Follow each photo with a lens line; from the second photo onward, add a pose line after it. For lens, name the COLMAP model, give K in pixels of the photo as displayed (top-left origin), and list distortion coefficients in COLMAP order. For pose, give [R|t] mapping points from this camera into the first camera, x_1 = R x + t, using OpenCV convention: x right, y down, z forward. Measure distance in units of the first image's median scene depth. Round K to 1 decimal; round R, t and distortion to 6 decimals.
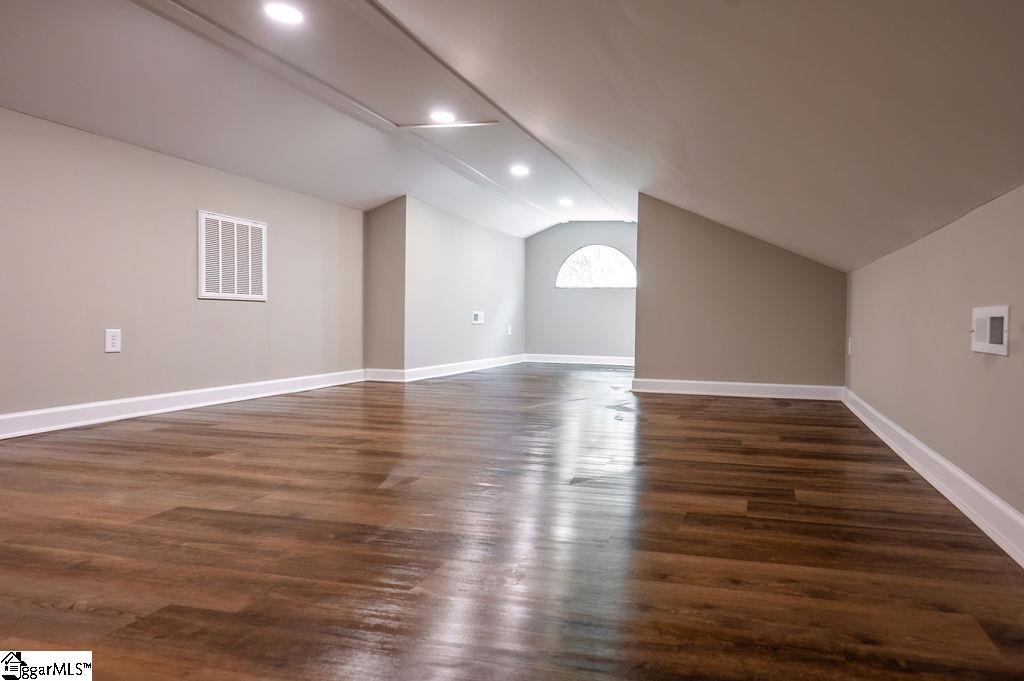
lens RADIAL K [[607.2, 0, 512.0], [0, 607.2, 340.5], [0, 0, 1]] dist [0.002066, 0.000911]
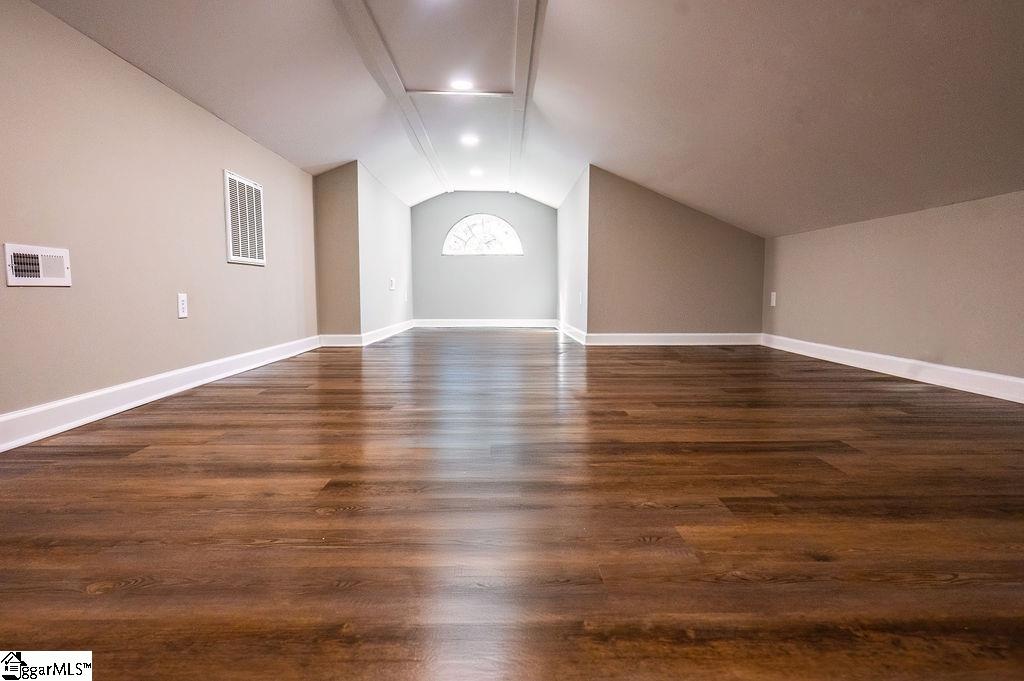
lens RADIAL K [[574.1, 0, 512.3], [0, 574.1, 346.2], [0, 0, 1]] dist [0.001564, 0.000251]
pose [[0.971982, -0.041181, 0.231422, -0.182776], [0.025096, 0.997087, 0.072025, 0.005767], [-0.233714, -0.064199, 0.970184, -0.000109]]
